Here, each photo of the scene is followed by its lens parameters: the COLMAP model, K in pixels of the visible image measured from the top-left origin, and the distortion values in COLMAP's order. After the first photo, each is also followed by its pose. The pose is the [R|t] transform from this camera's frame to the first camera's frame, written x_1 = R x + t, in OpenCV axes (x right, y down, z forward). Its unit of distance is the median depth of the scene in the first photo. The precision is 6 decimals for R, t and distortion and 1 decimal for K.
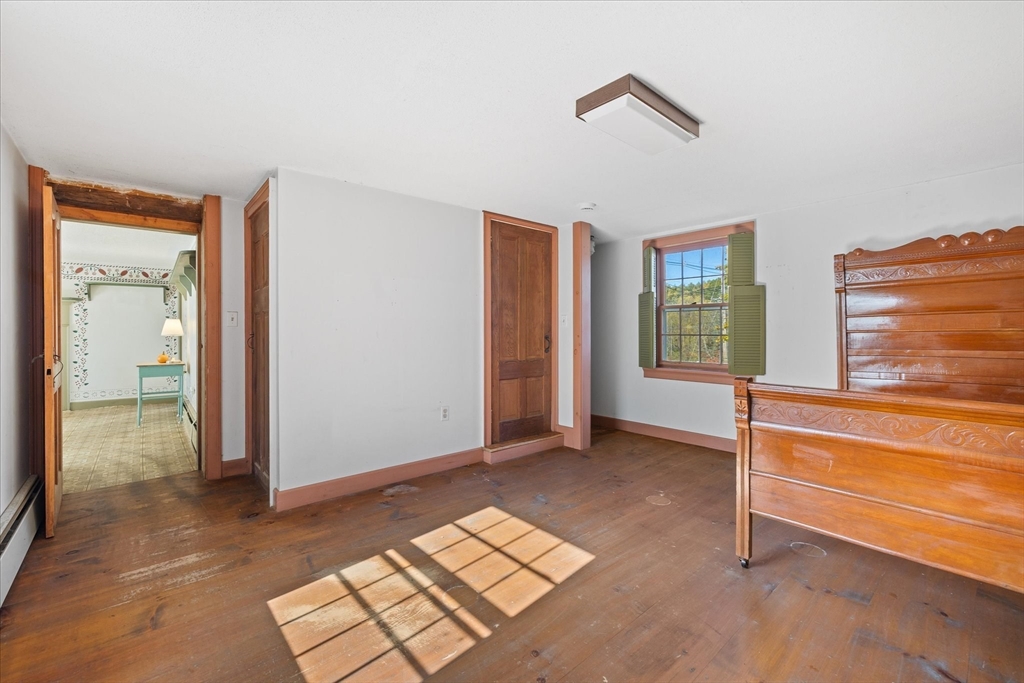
lens RADIAL K [[434.0, 0, 511.4], [0, 434.0, 334.2], [0, 0, 1]] dist [0.005089, -0.000125]
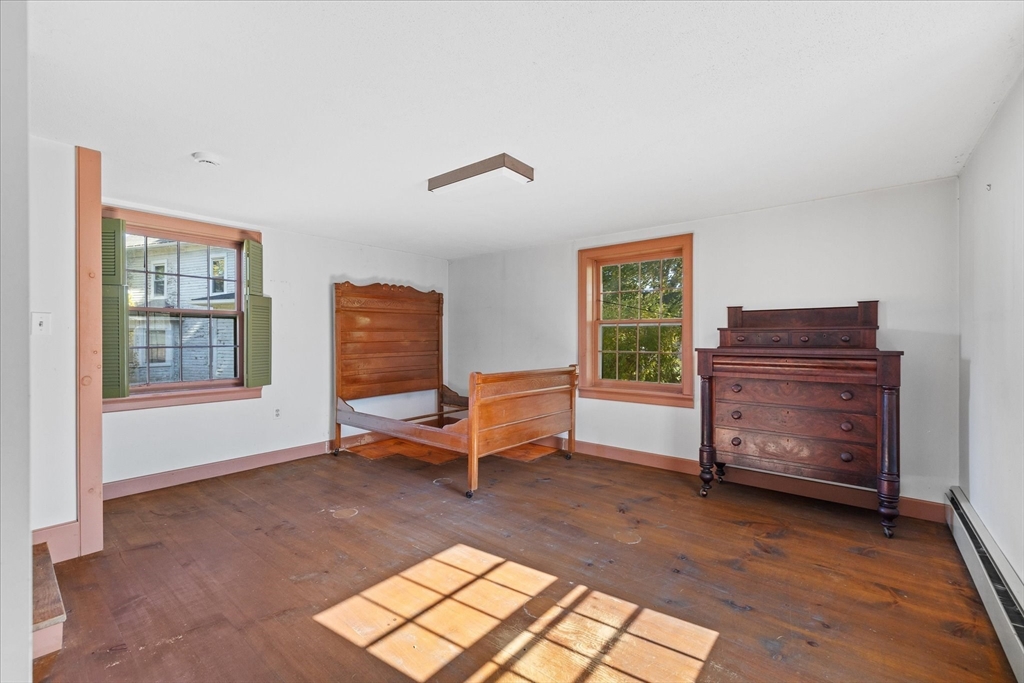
lens RADIAL K [[434.0, 0, 510.4], [0, 434.0, 339.1], [0, 0, 1]] dist [0.005089, -0.000125]
pose [[-0.163854, 0.003142, 0.986480, -0.925317], [0.008823, 0.999960, -0.001719, -0.012490], [-0.986445, 0.008422, -0.163875, 1.038629]]
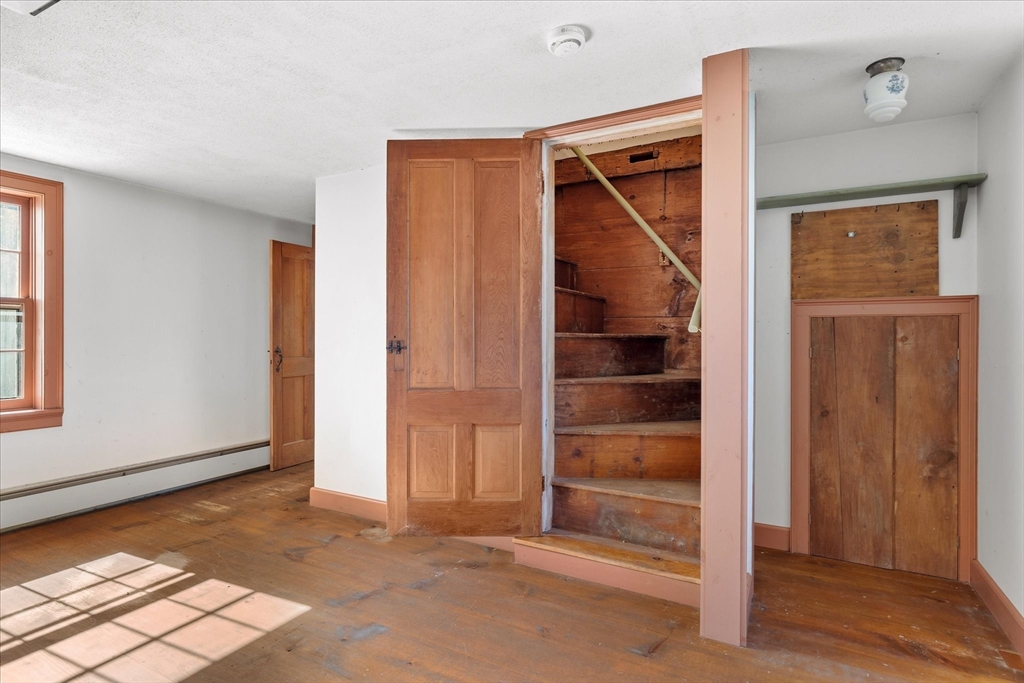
lens RADIAL K [[530.3, 0, 517.2], [0, 530.3, 339.9], [0, 0, 1]] dist [0.004446, 0.000265]
pose [[0.338598, 0.007821, -0.940898, 1.044926], [-0.011497, 0.999925, 0.004174, -0.010809], [0.940861, 0.009404, 0.338663, 1.258982]]
